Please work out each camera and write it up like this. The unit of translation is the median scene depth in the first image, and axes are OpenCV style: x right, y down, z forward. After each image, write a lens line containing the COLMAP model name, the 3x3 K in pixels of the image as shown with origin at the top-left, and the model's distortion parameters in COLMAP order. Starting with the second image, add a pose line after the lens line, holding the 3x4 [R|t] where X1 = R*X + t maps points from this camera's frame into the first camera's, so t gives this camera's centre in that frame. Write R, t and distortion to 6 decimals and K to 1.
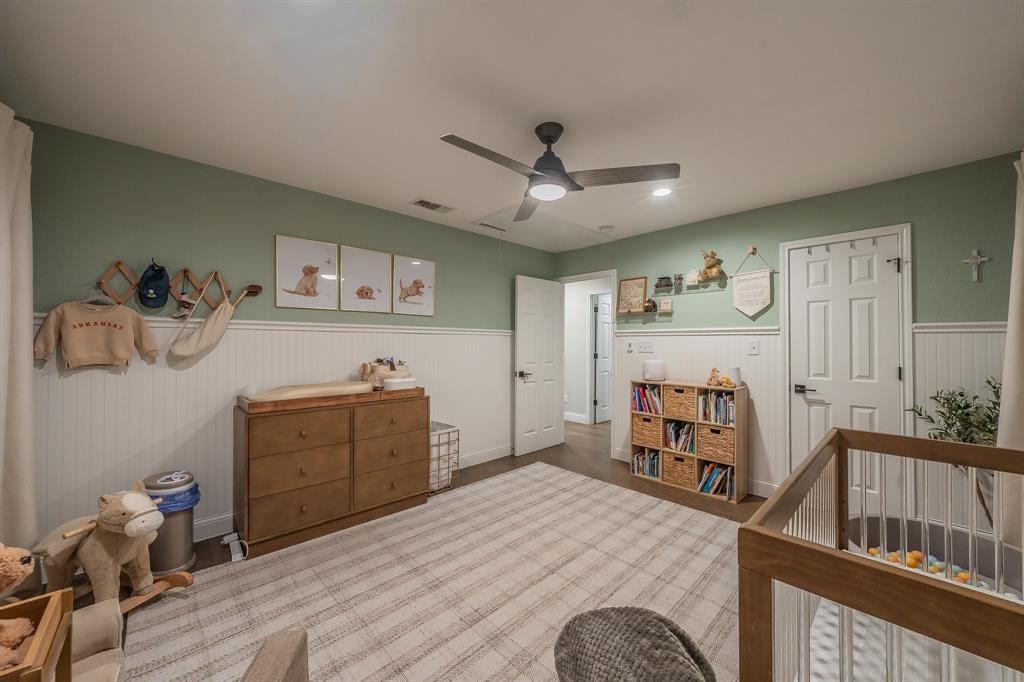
lens RADIAL K [[369.9, 0, 492.9], [0, 369.9, 340.2], [0, 0, 1]] dist [-0.000649, -0.000034]
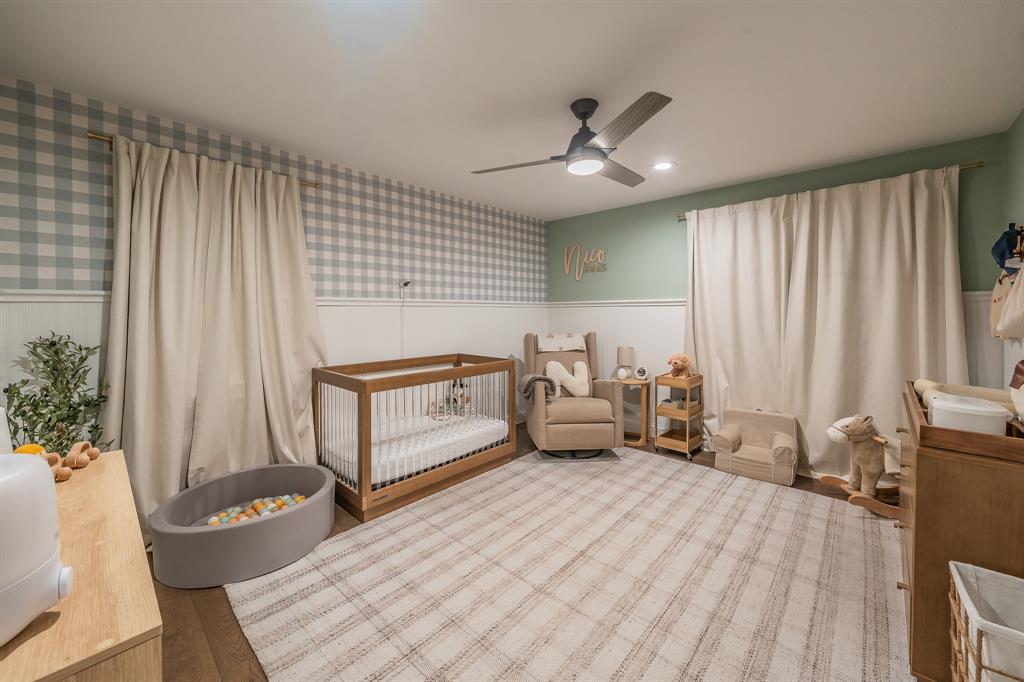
lens RADIAL K [[407.1, 0, 494.2], [0, 407.1, 315.4], [0, 0, 1]] dist [0.000799, 0.000102]
pose [[-0.996300, -0.000943, -0.085944, 0.331212], [-0.001085, 0.999998, 0.001603, 0.002786], [0.085942, 0.001691, -0.996299, 1.400582]]
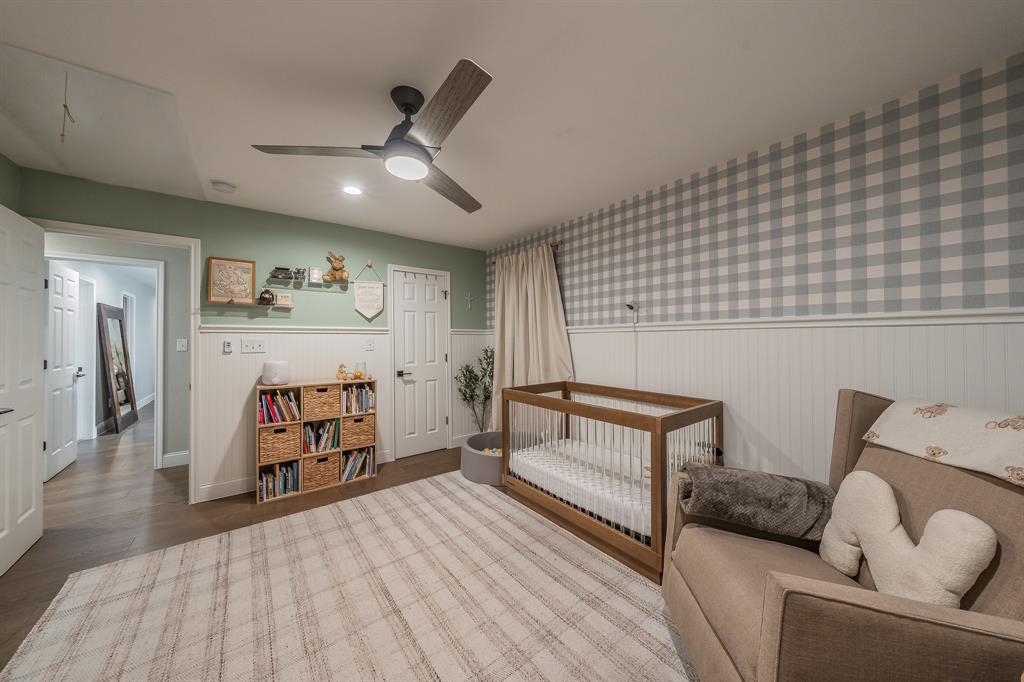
lens RADIAL K [[351.2, 0, 522.7], [0, 351.2, 336.6], [0, 0, 1]] dist [-0.001603, -0.000189]
pose [[0.063106, 0.000342, 0.998007, -0.433734], [-0.004039, 0.999992, -0.000088, -0.007870], [-0.997999, -0.004025, 0.063107, 0.454604]]
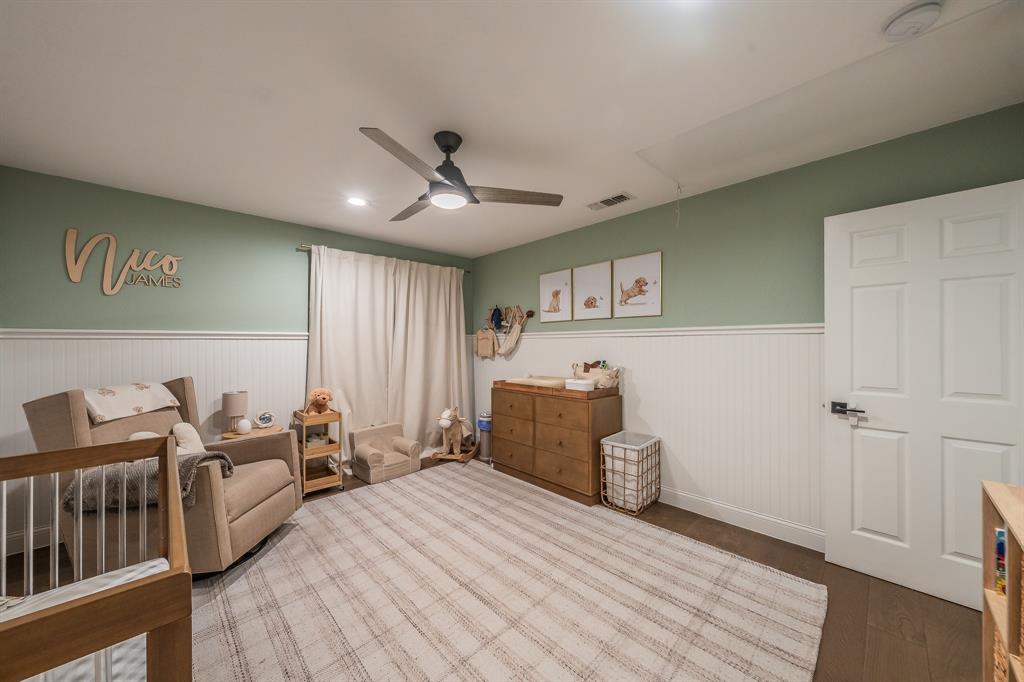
lens RADIAL K [[354.3, 0, 531.2], [0, 354.3, 343.3], [0, 0, 1]] dist [0.000009, -0.000024]
pose [[0.074172, -0.003997, -0.997237, 0.759389], [0.014028, 0.999897, -0.002964, -0.002435], [0.997147, -0.013770, 0.074220, 0.767607]]
